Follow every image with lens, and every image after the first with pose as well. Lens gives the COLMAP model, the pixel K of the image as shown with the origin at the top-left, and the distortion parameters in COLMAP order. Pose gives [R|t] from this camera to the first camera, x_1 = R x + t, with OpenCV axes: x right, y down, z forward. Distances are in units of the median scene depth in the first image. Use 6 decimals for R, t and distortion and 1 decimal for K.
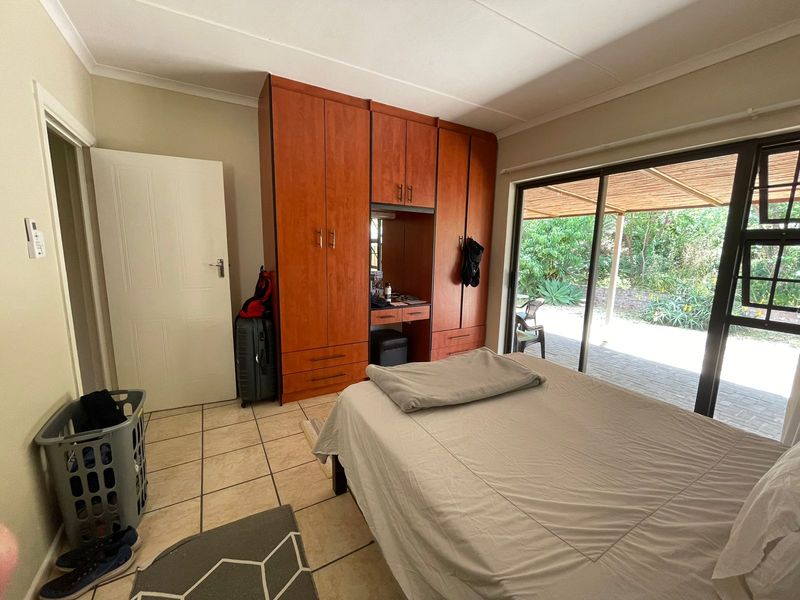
lens RADIAL K [[329.4, 0, 399.8], [0, 329.4, 299.3], [0, 0, 1]] dist [-0.000575, 0.000499]
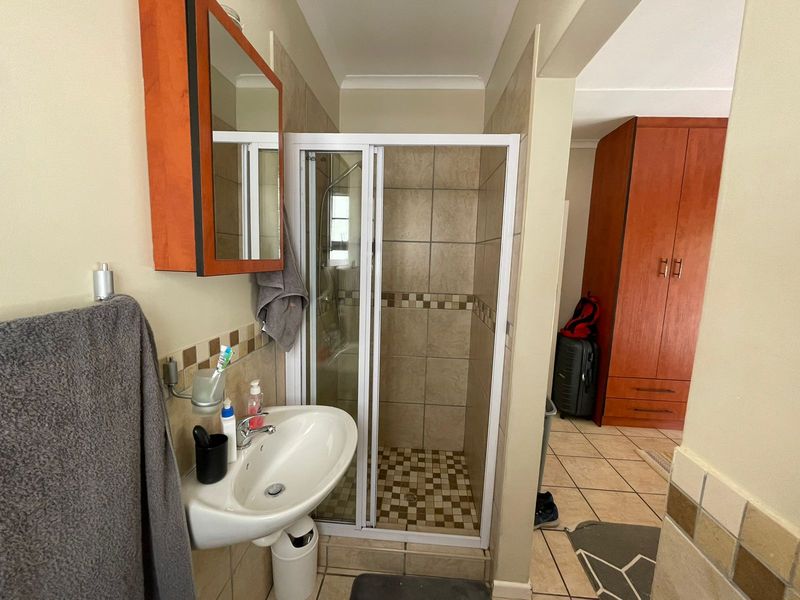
lens RADIAL K [[329.4, 0, 399.9], [0, 329.4, 299.2], [0, 0, 1]] dist [-0.000575, 0.000499]
pose [[0.829104, 0.075123, -0.554024, -0.337813], [-0.103347, 0.994448, -0.019818, 0.009608], [0.549459, 0.073688, 0.832265, -0.239544]]
